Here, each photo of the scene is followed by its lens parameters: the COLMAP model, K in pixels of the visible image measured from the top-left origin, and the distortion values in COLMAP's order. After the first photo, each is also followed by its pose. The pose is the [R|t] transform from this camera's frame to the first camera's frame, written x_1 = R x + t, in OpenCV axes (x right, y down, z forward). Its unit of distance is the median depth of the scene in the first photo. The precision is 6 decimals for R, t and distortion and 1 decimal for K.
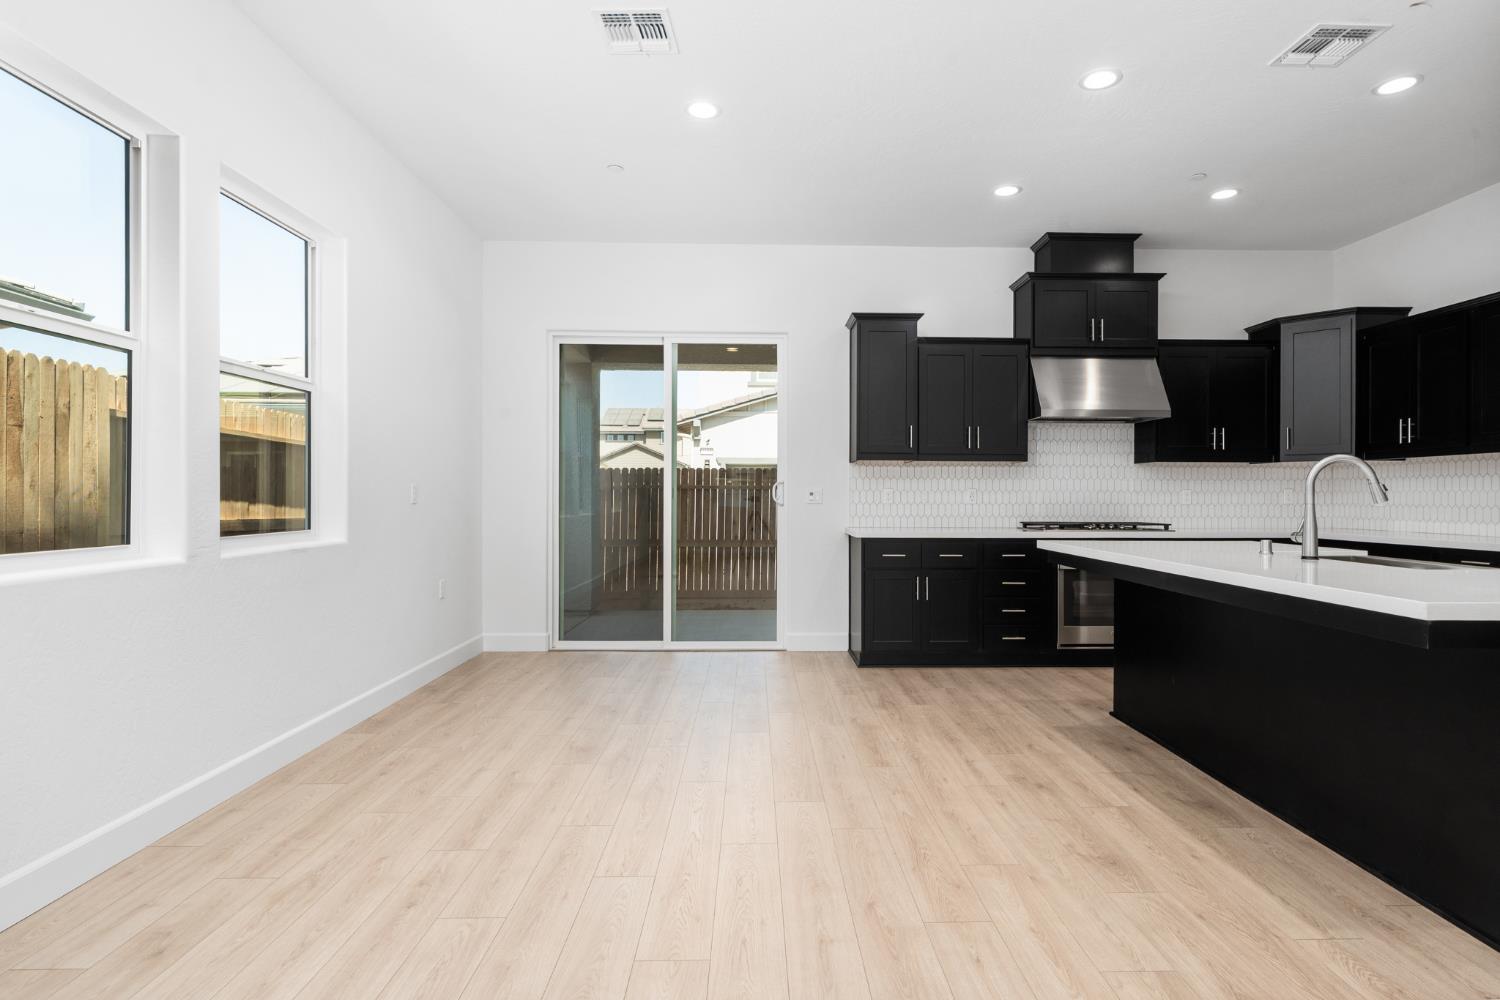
lens RADIAL K [[780.7, 0, 772.9], [0, 780.7, 494.0], [0, 0, 1]] dist [-0.004939, 0.005354]
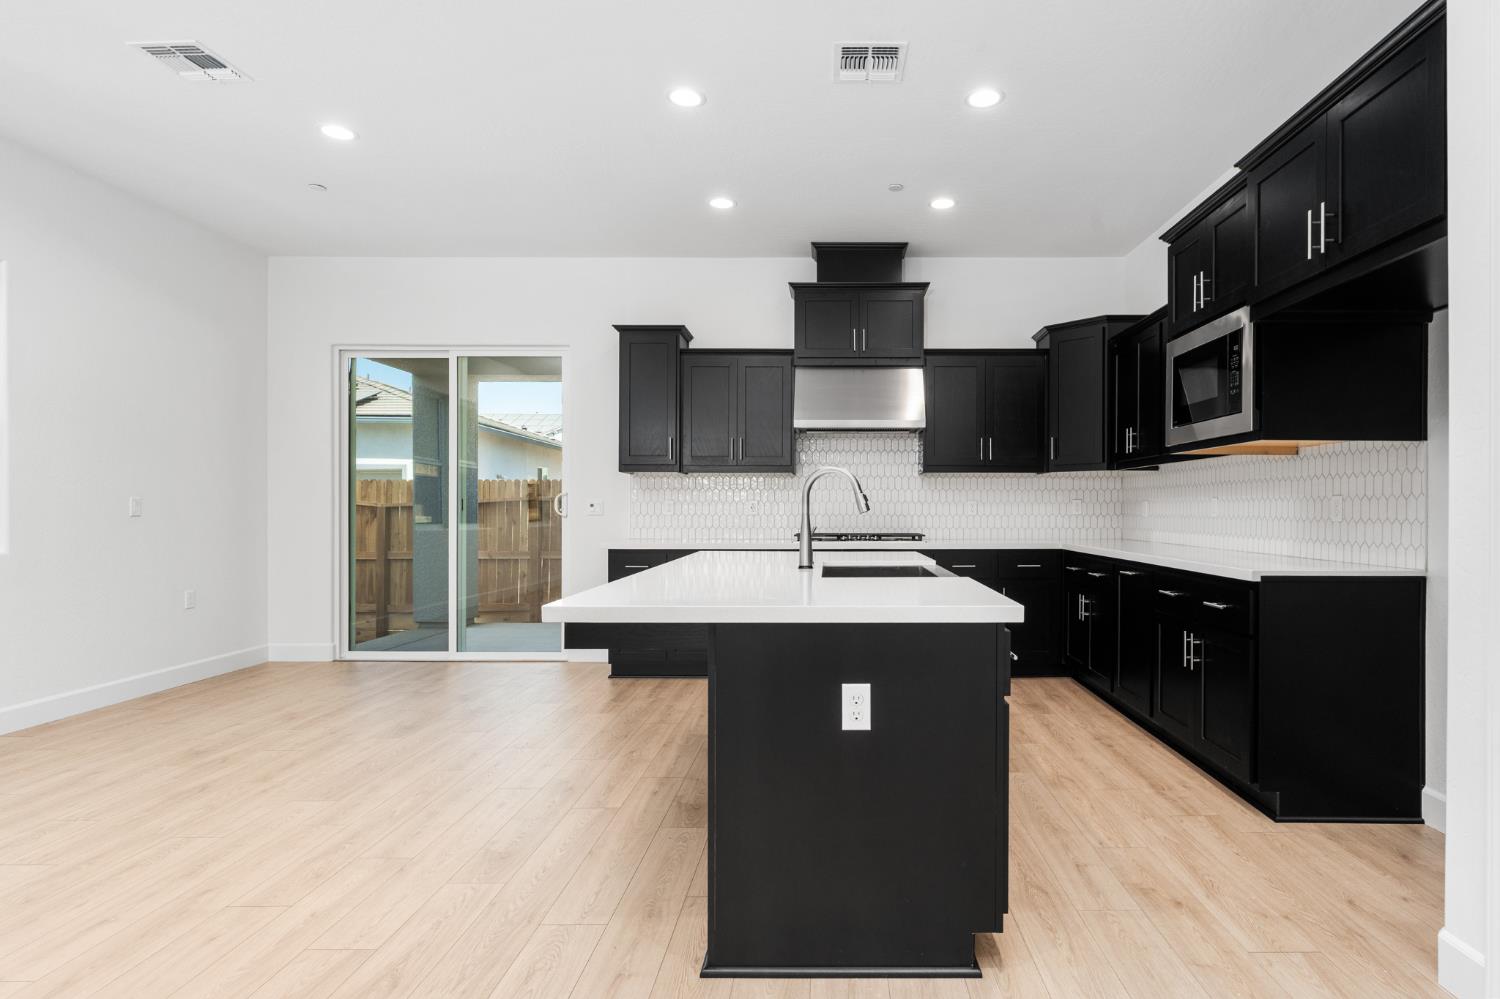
lens RADIAL K [[780.7, 0, 839.2], [0, 780.7, 524.9], [0, 0, 1]] dist [-0.004939, 0.005354]
pose [[0.999889, -0.003522, -0.014510, 0.421228], [0.003864, 0.999713, 0.023633, 0.001976], [0.014423, -0.023686, 0.999615, -0.012171]]
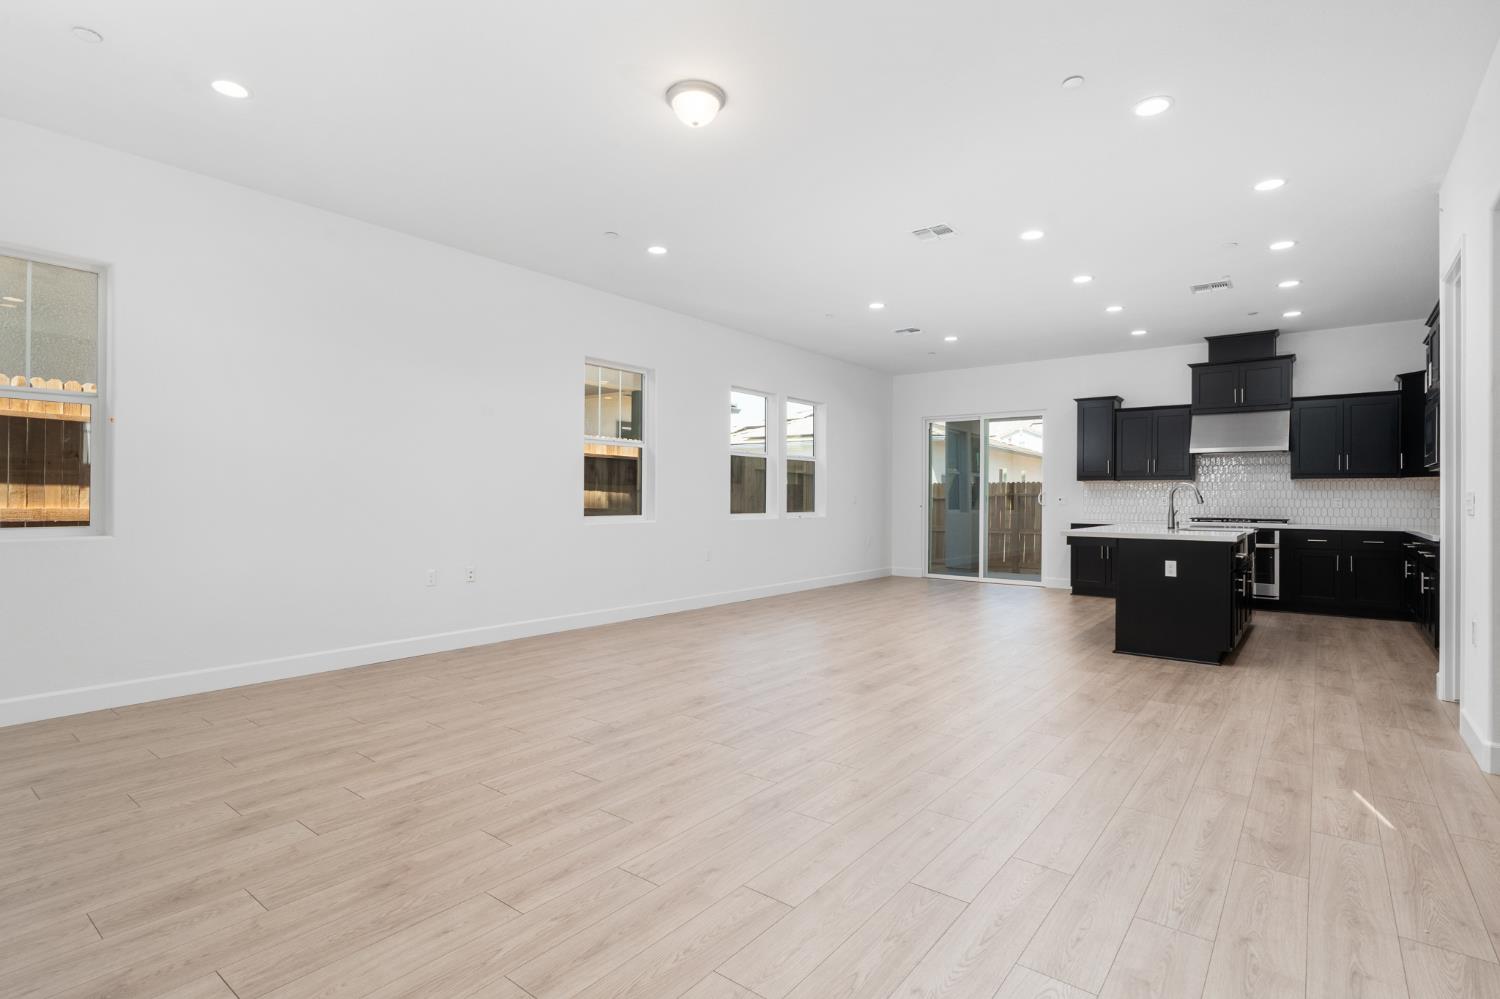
lens RADIAL K [[735.4, 0, 762.3], [0, 735.4, 504.7], [0, 0, 1]] dist [-0.004769, 0.003086]
pose [[0.781387, 0.004854, -0.624028, 0.615673], [-0.001172, 0.999979, 0.006310, 0.001252], [0.624046, -0.004200, 0.781376, -0.796932]]
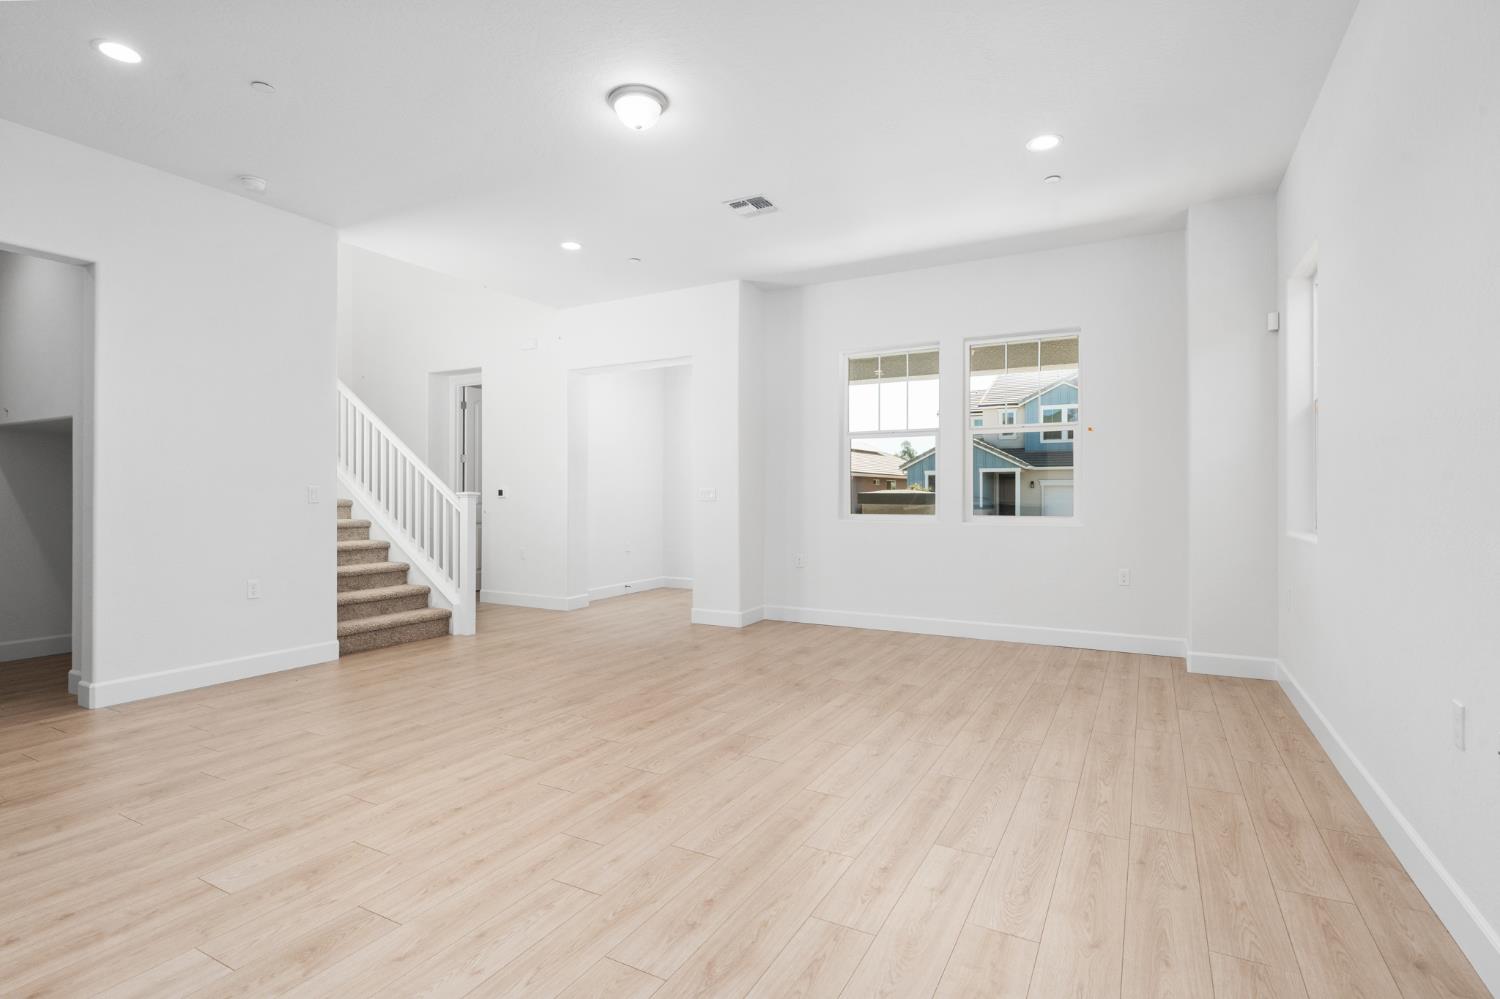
lens RADIAL K [[735.4, 0, 734.5], [0, 735.4, 494.6], [0, 0, 1]] dist [-0.004769, 0.003086]
pose [[-0.853569, -0.003839, 0.520966, -0.238573], [-0.005292, 0.999985, -0.001302, 0.001166], [-0.520953, -0.003869, -0.853576, 0.172405]]
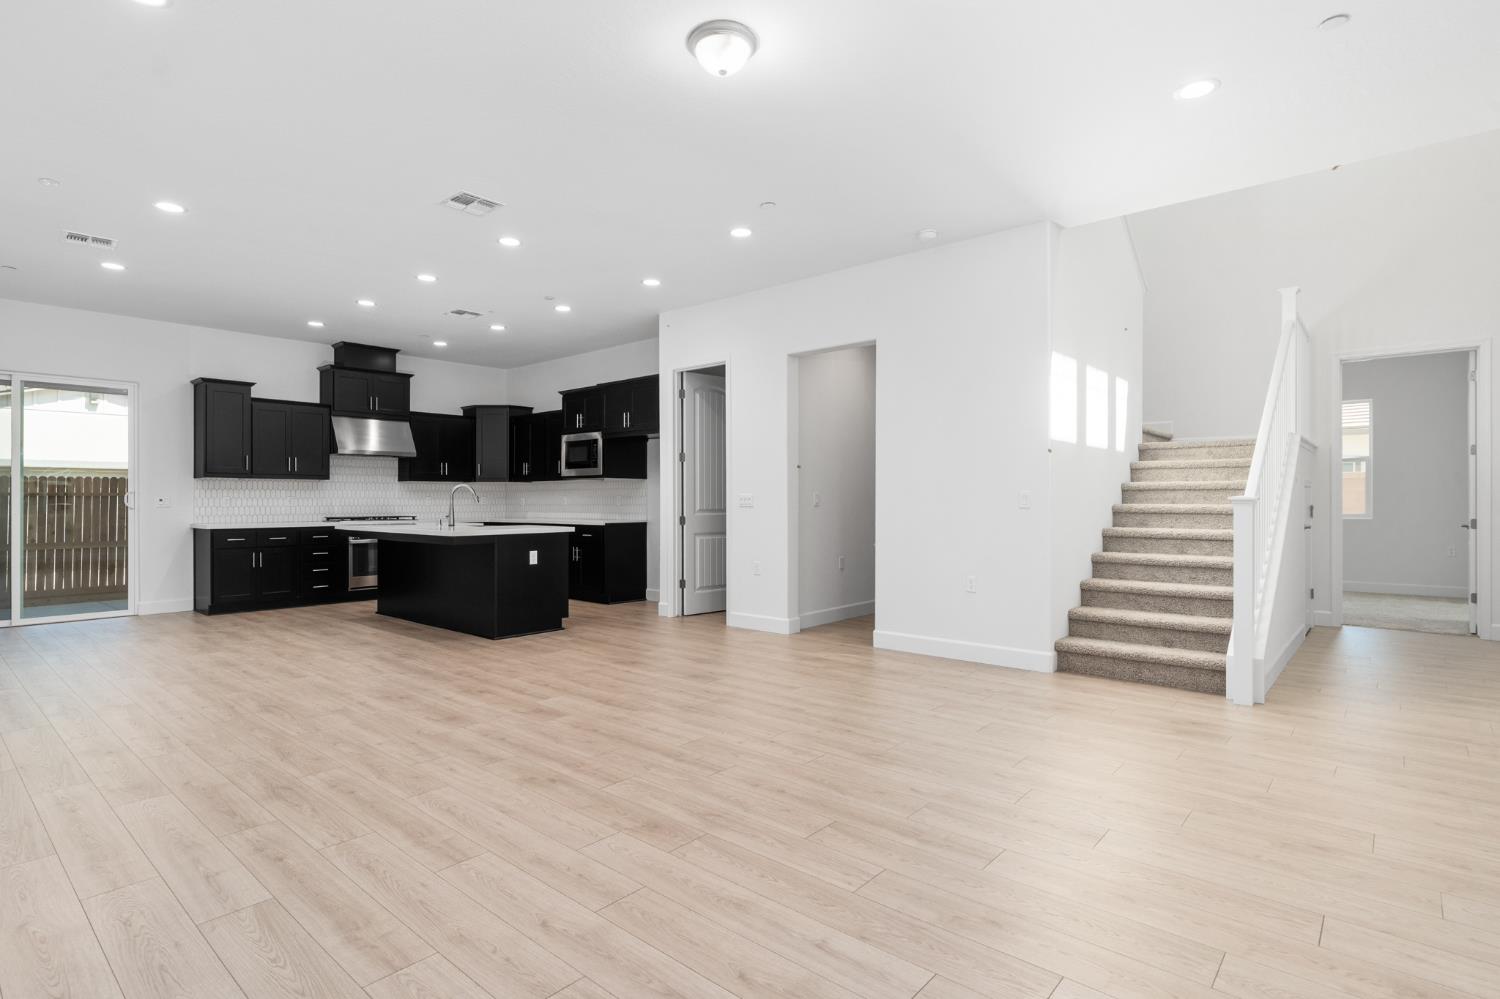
lens RADIAL K [[735.4, 0, 747.7], [0, 735.4, 500.8], [0, 0, 1]] dist [-0.004769, 0.003086]
pose [[0.676509, -0.006373, 0.736406, -0.228000], [0.003390, 0.999979, 0.005540, -0.003447], [-0.736426, -0.001251, 0.676517, -0.729253]]
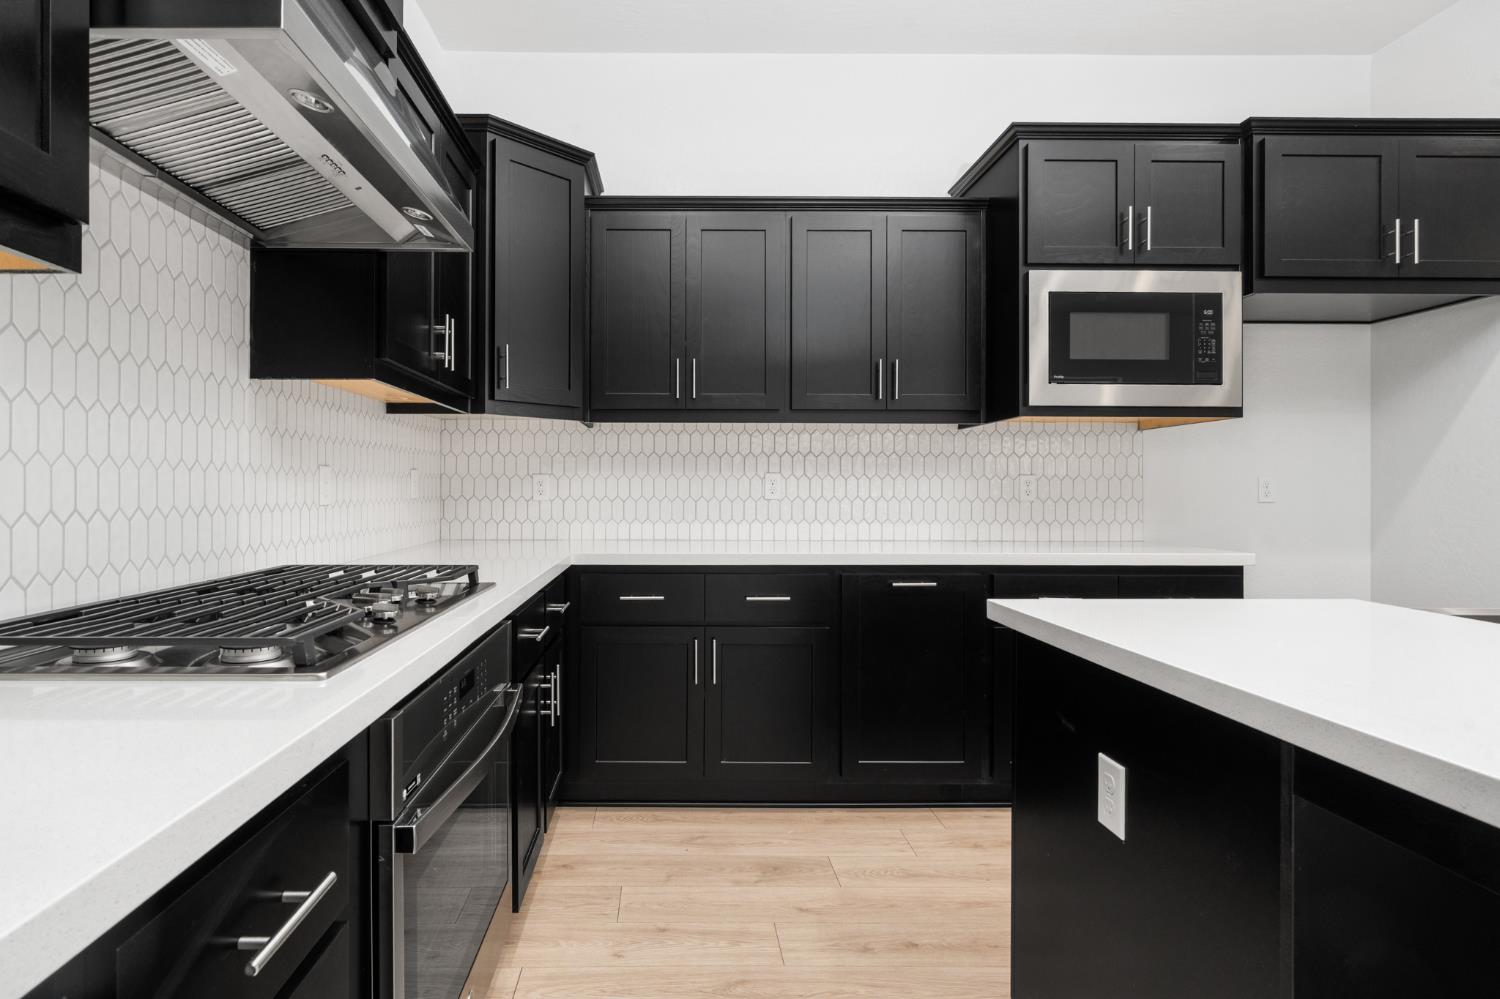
lens RADIAL K [[780.7, 0, 720.9], [0, 780.7, 492.8], [0, 0, 1]] dist [-0.004939, 0.005354]
pose [[0.007182, -0.004155, 0.999966, 0.175352], [-0.002931, 0.999987, 0.004176, 0.006710], [-0.999970, -0.002960, 0.007170, 0.893574]]
